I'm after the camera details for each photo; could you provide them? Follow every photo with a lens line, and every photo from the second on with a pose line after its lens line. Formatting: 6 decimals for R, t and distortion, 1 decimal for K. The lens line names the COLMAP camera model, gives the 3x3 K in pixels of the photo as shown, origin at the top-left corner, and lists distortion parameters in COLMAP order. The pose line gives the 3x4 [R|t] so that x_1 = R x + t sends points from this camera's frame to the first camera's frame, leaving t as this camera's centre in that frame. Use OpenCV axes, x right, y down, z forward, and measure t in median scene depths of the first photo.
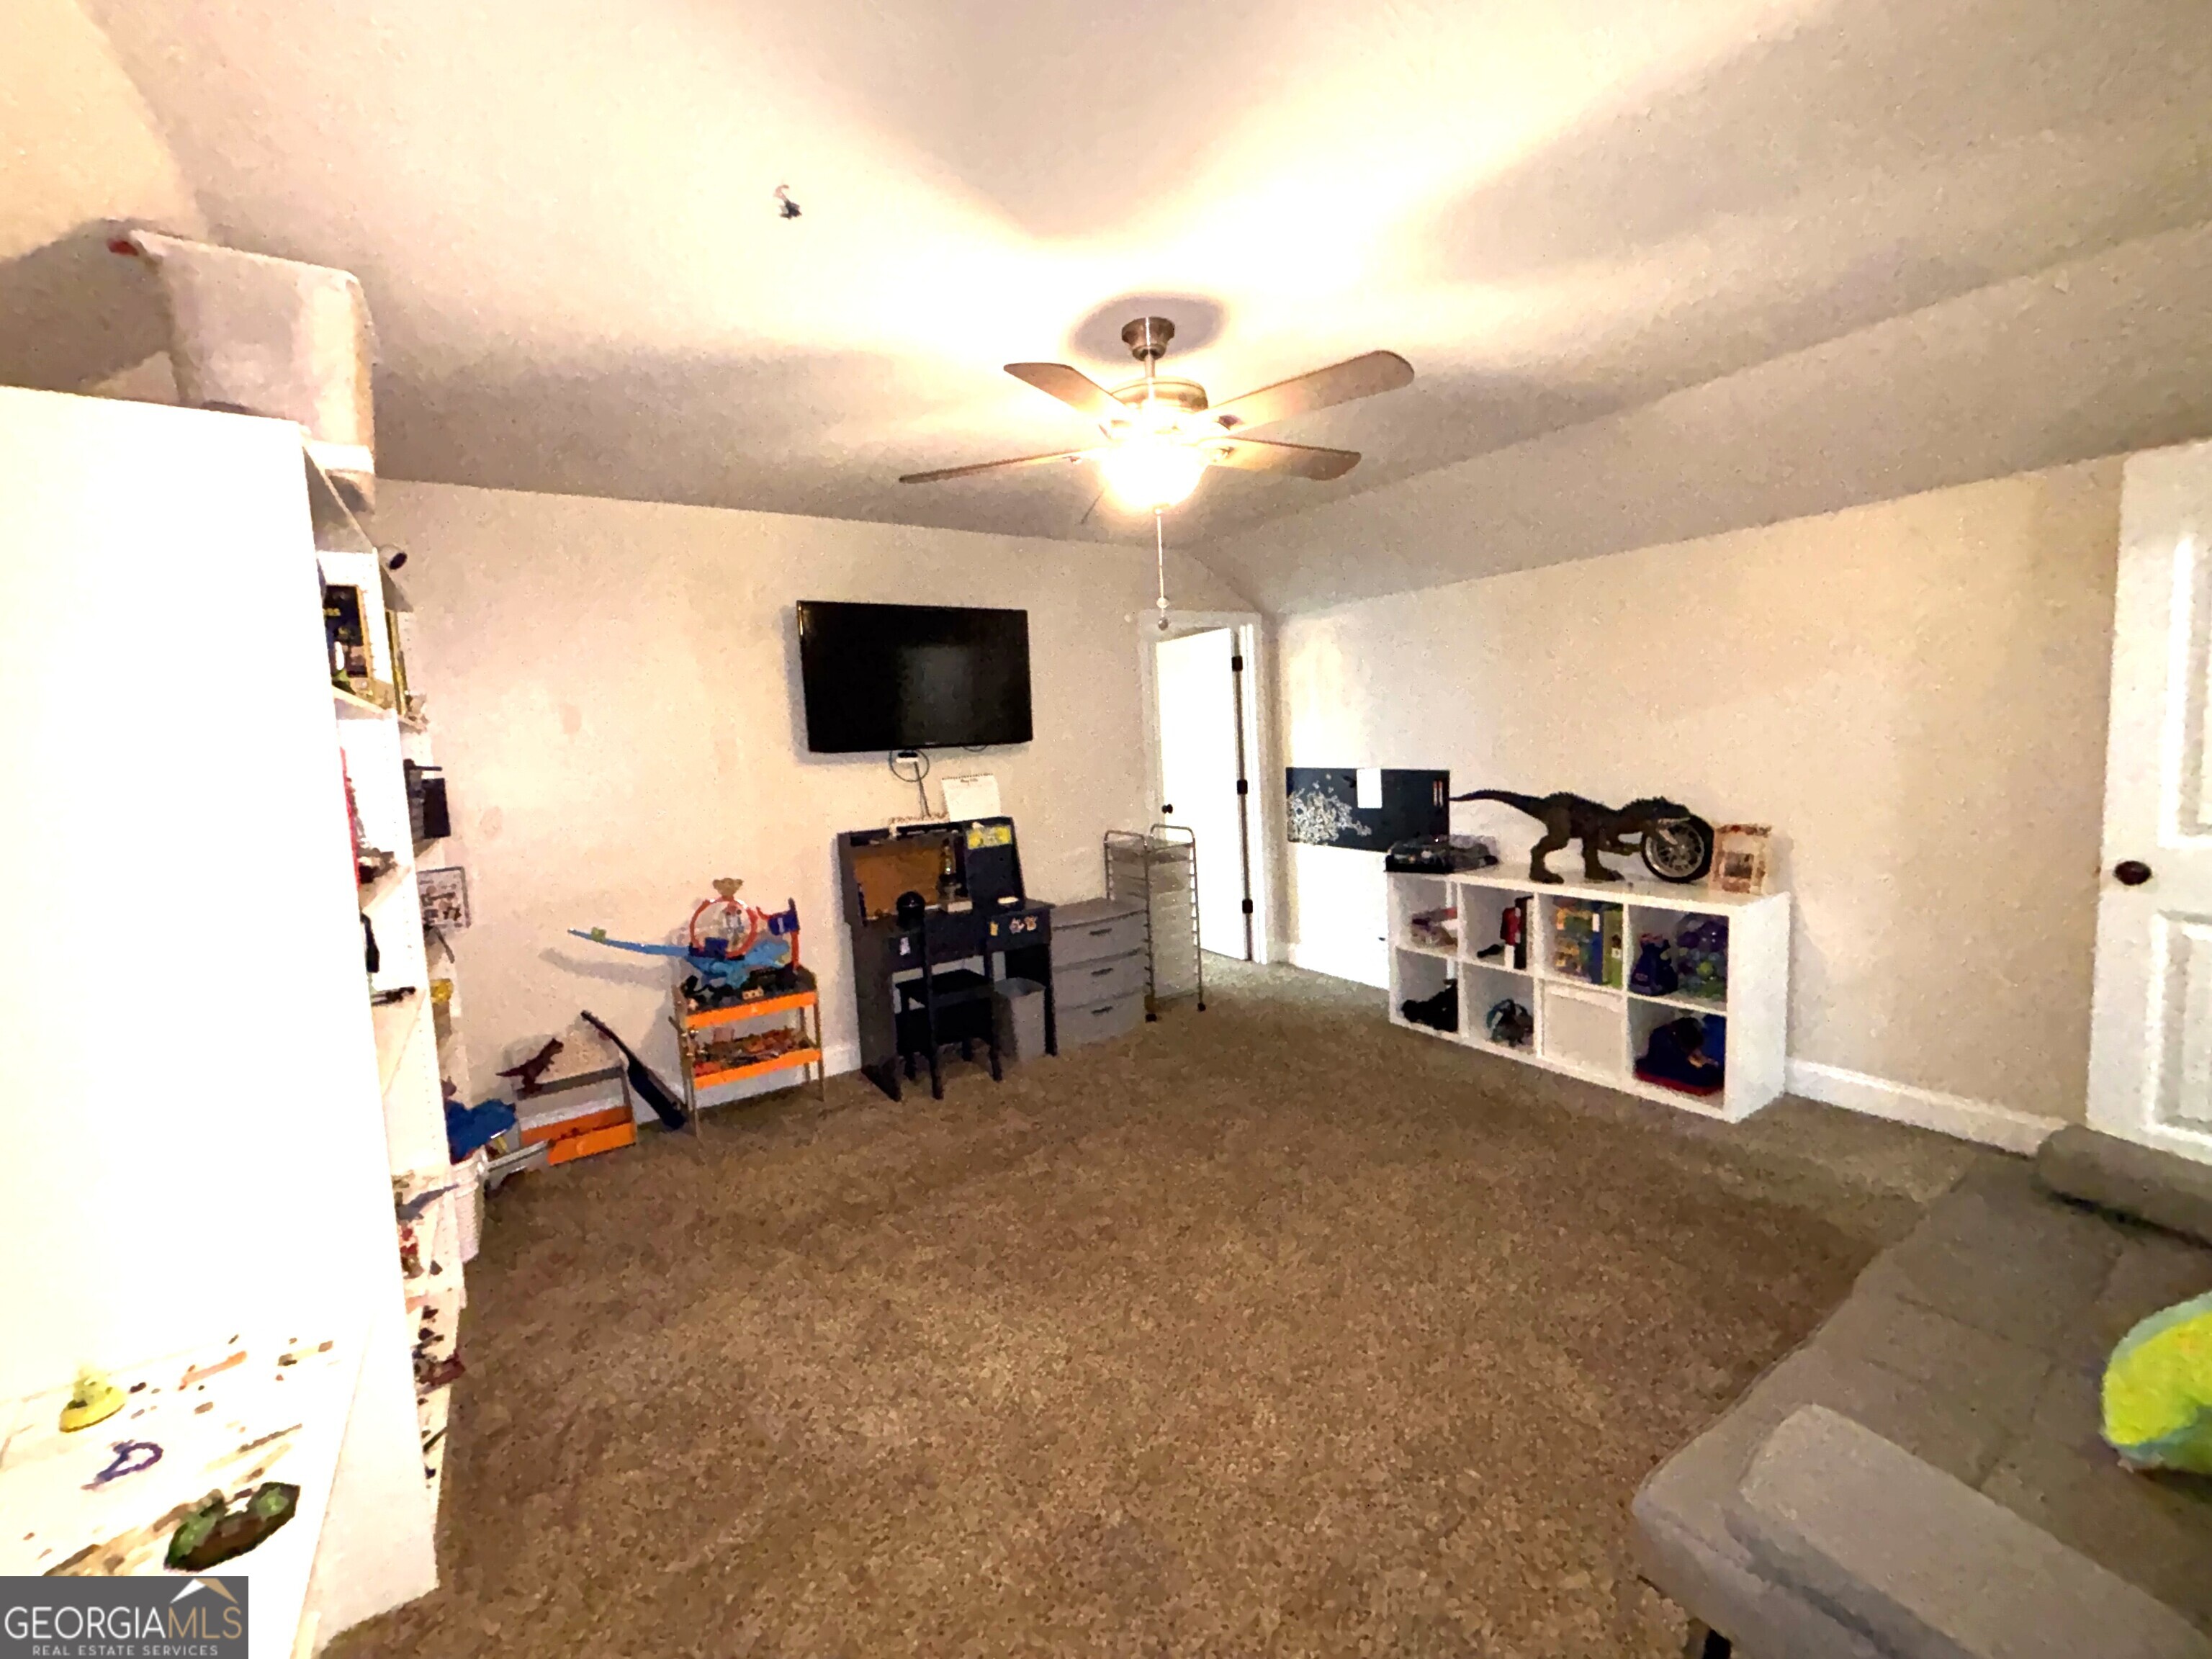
lens RADIAL K [[887.8, 0, 1102.7], [0, 887.8, 827.8], [0, 0, 1]] dist [-0.001388, -0.000235]
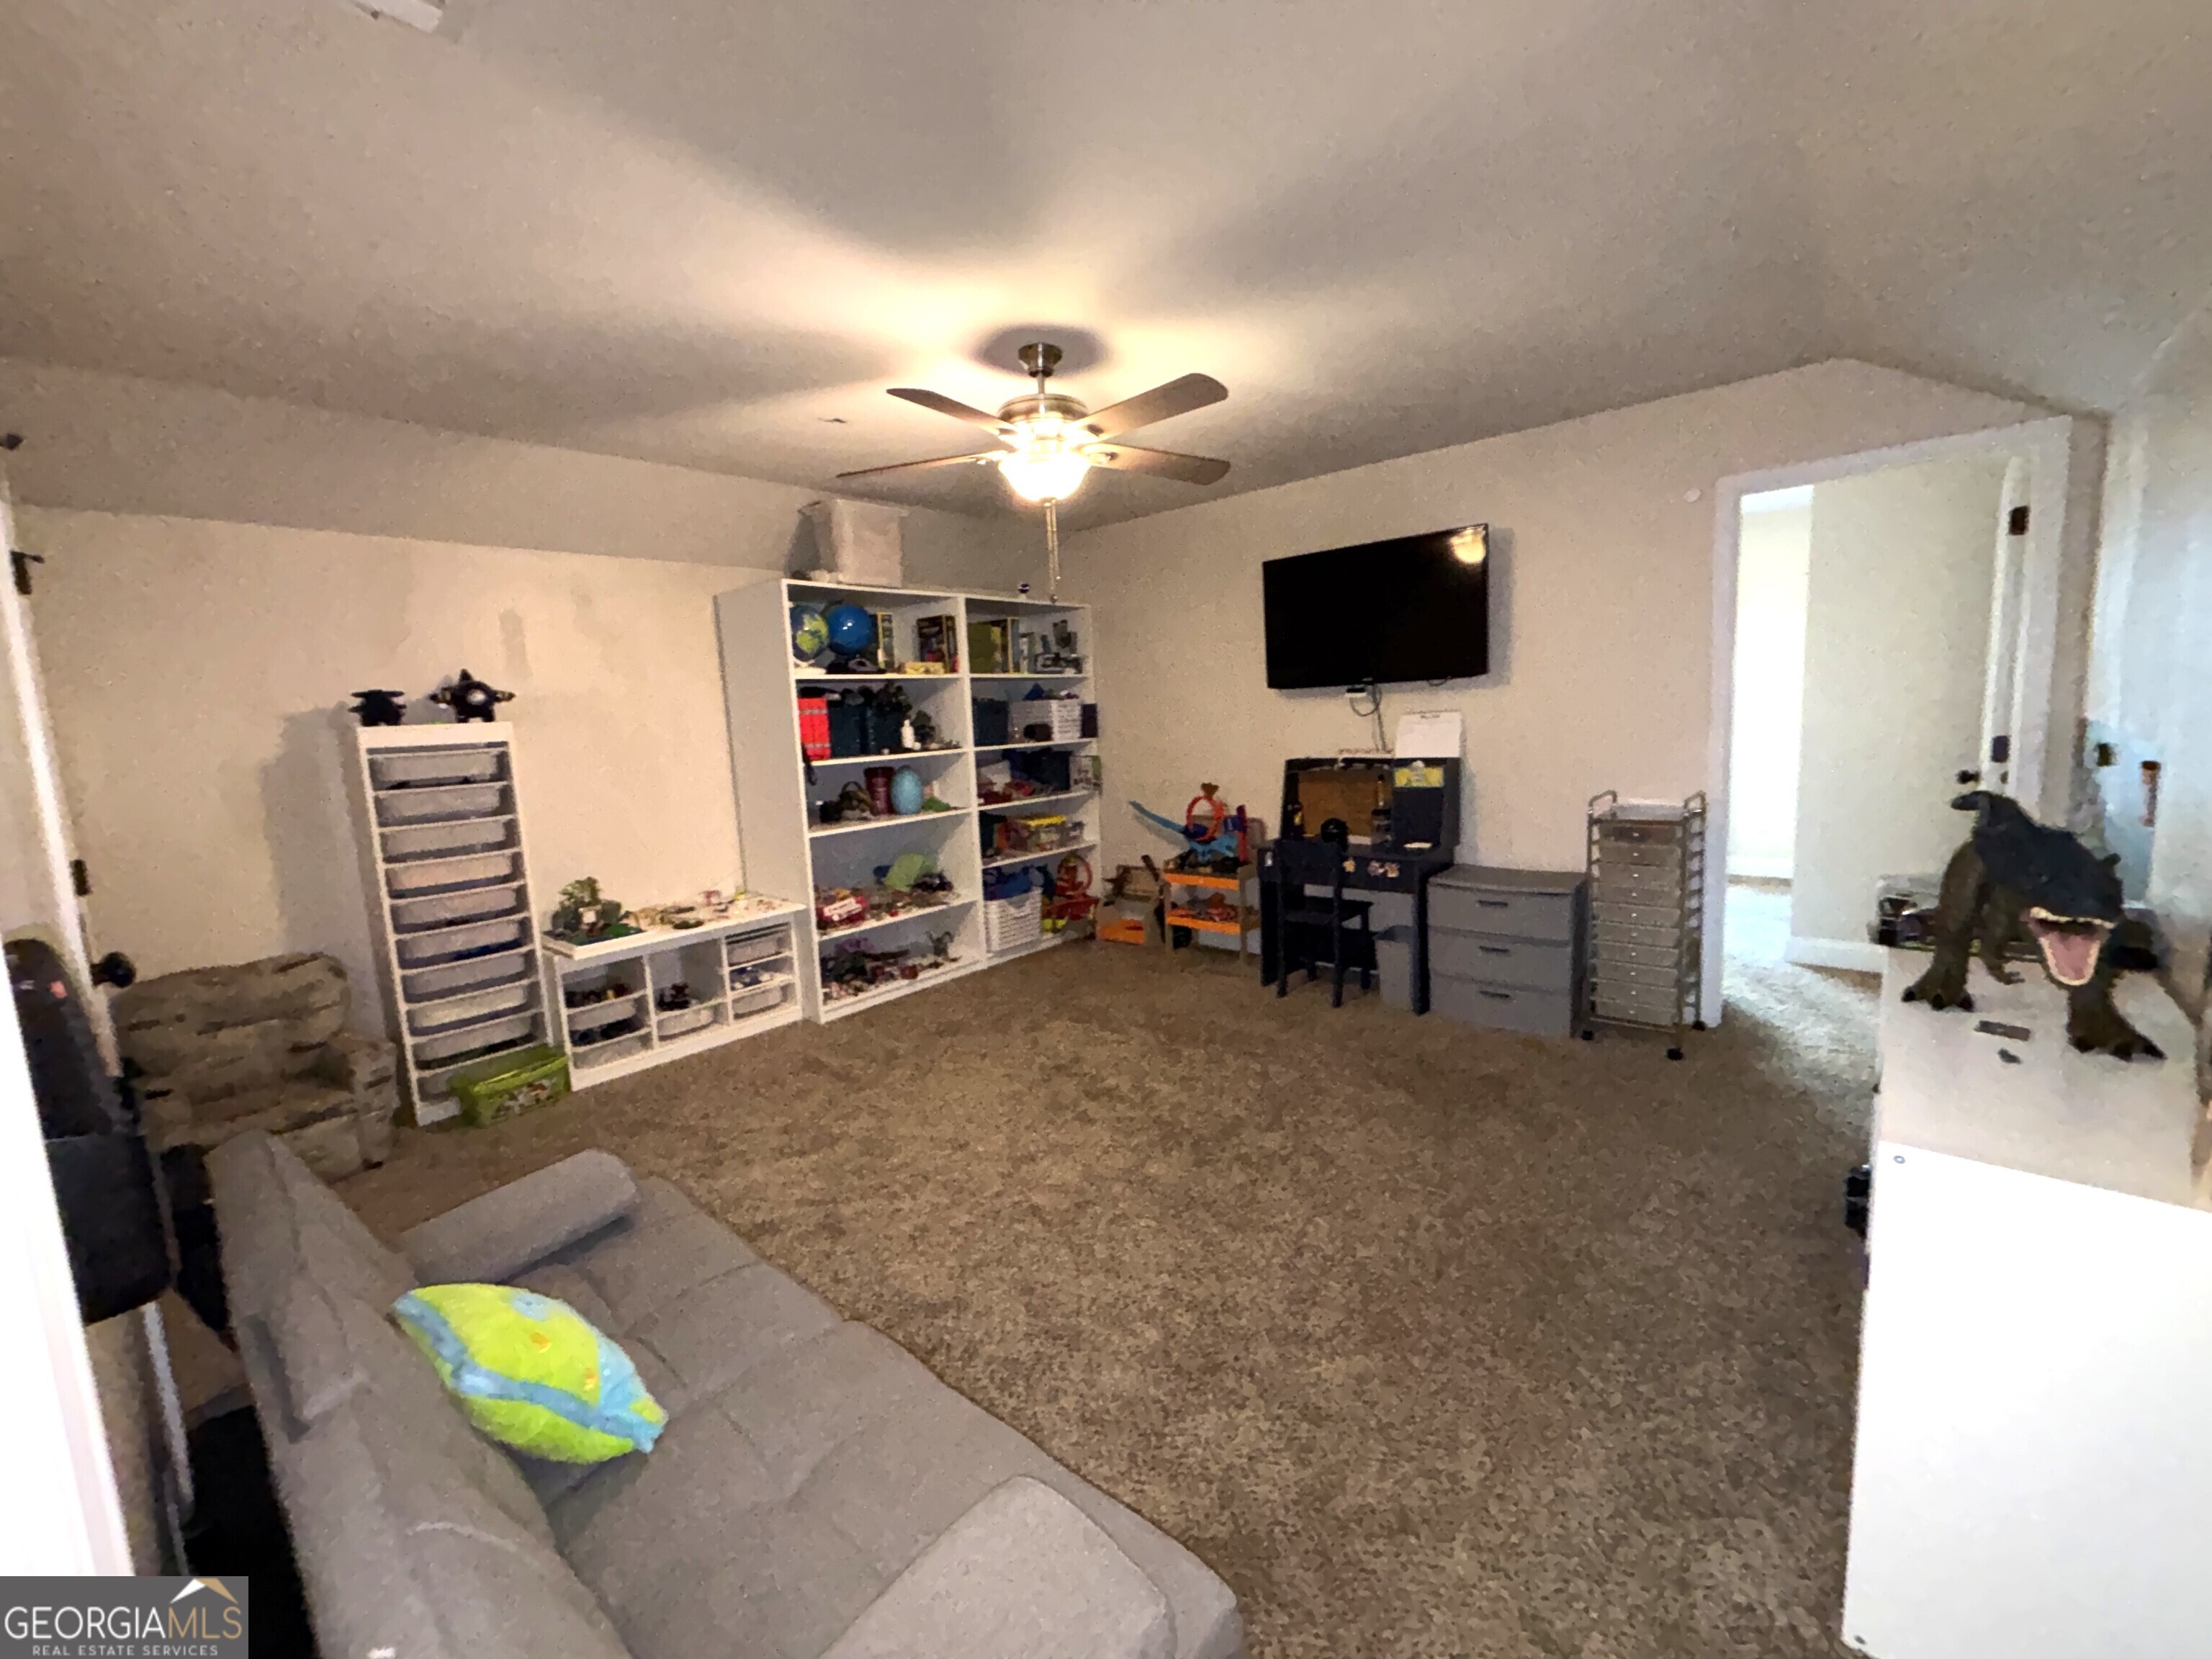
lens RADIAL K [[882.5, 0, 1104.7], [0, 882.5, 833.6], [0, 0, 1]] dist [0.000708, 0.000065]
pose [[0.258130, 0.170971, -0.950861, 0.743042], [-0.058751, 0.985173, 0.161192, -0.067123], [0.964322, 0.014256, 0.264348, 0.438891]]
